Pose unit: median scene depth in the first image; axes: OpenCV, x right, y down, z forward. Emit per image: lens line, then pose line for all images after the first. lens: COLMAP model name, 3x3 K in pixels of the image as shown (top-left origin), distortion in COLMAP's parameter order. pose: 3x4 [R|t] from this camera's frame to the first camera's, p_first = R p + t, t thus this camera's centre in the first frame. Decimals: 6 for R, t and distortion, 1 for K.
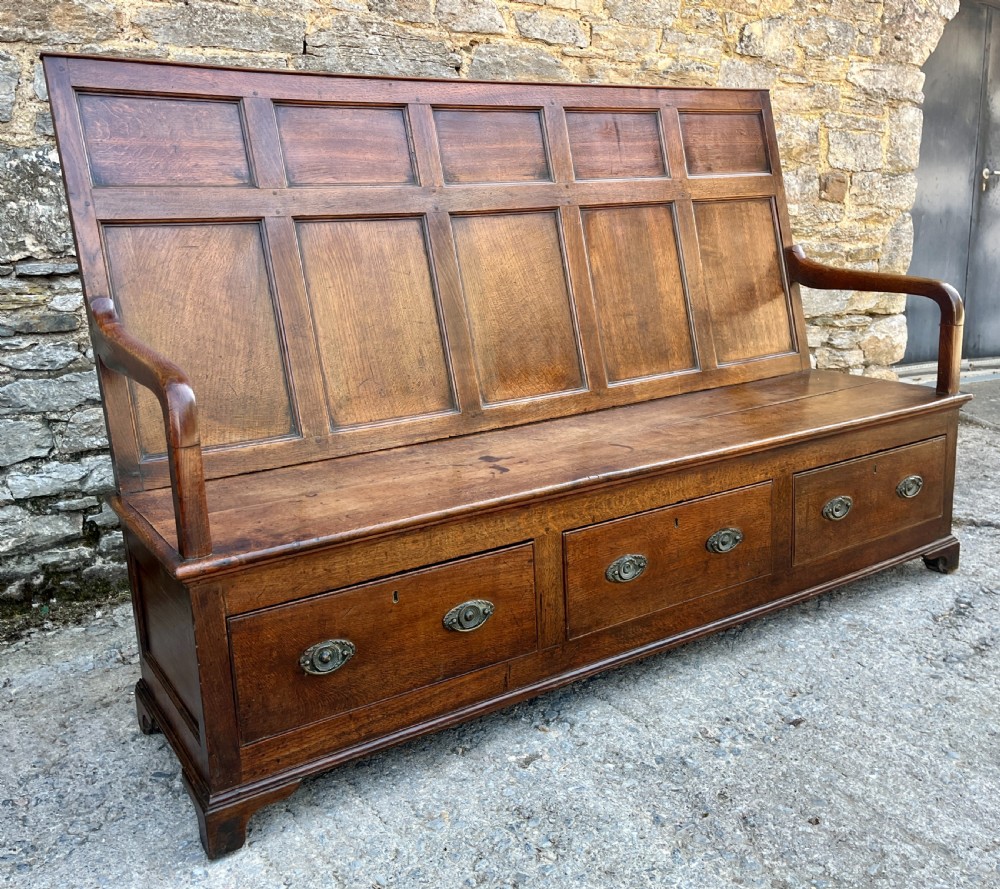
lens RADIAL K [[936.2, 0, 495.1], [0, 936.2, 419.7], [0, 0, 1]] dist [0.039595, -0.010206]
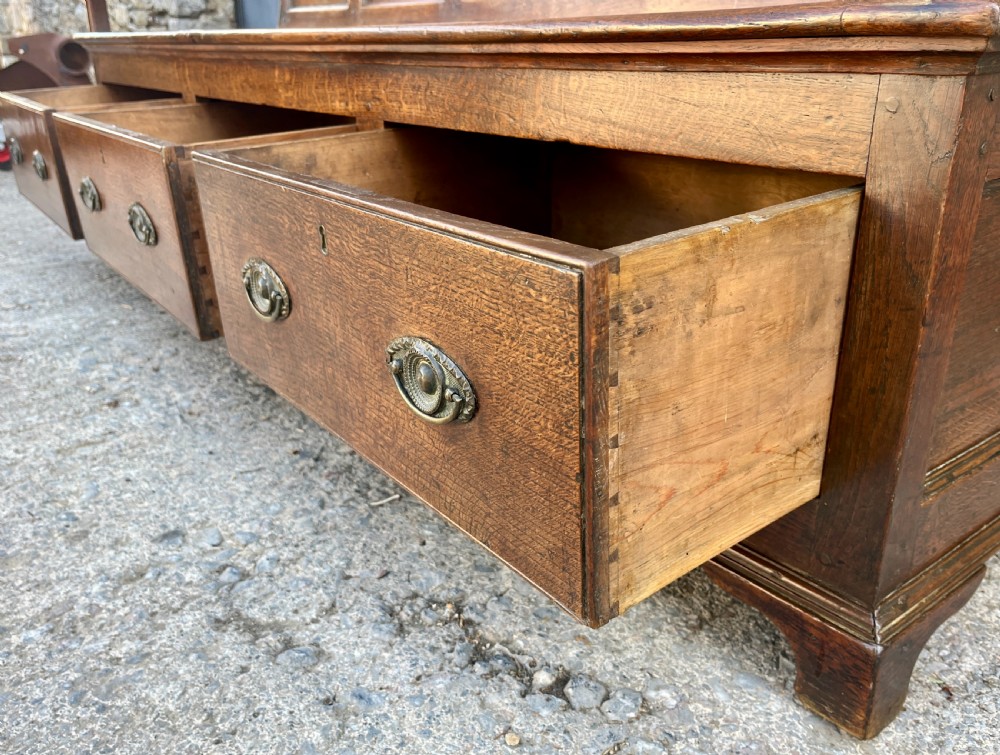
lens RADIAL K [[834.0, 0, 482.8], [0, 834.0, 352.8], [0, 0, 1]] dist [0.048760, -0.070719]
pose [[0.062943, 0.386488, -0.920144, 0.835432], [-0.195371, 0.908906, 0.368403, -0.006501], [0.978707, 0.156581, 0.132718, 1.083383]]
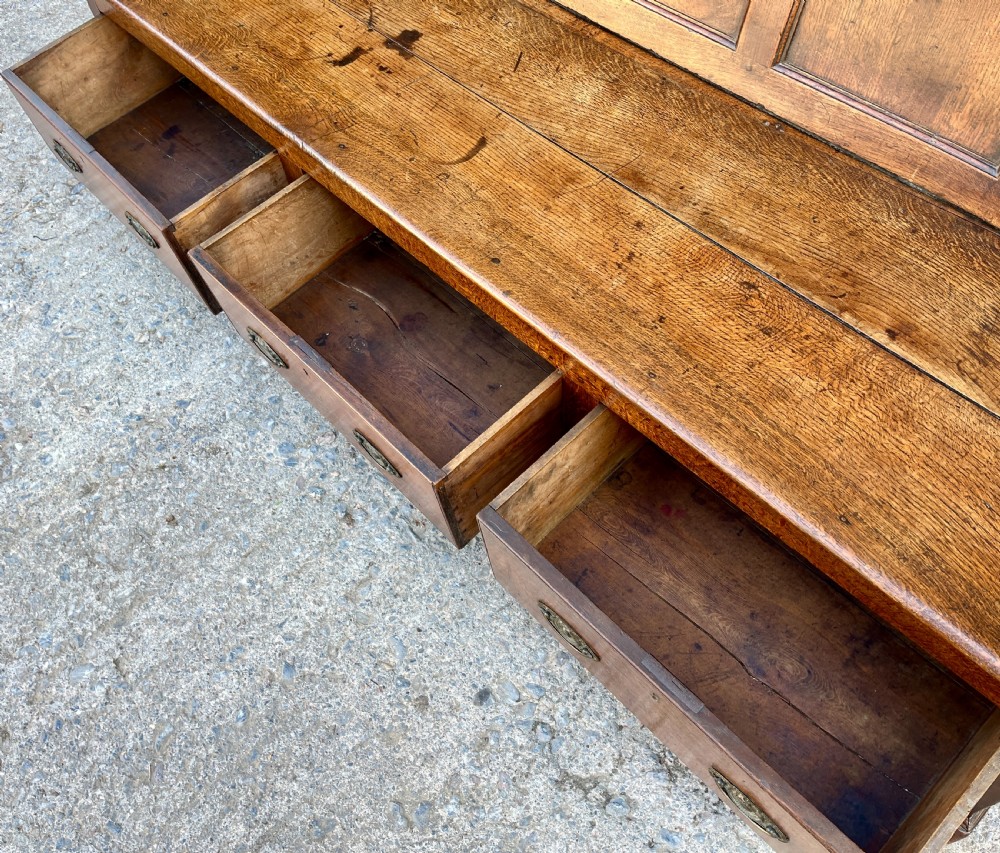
lens RADIAL K [[867.4, 0, 488.8], [0, 867.4, 431.5], [0, 0, 1]] dist [0.037740, -0.012144]
pose [[0.190289, 0.847442, -0.495613, 0.622044], [-0.135297, 0.522657, 0.841739, -0.393732], [0.972360, -0.093119, 0.214113, 0.878148]]
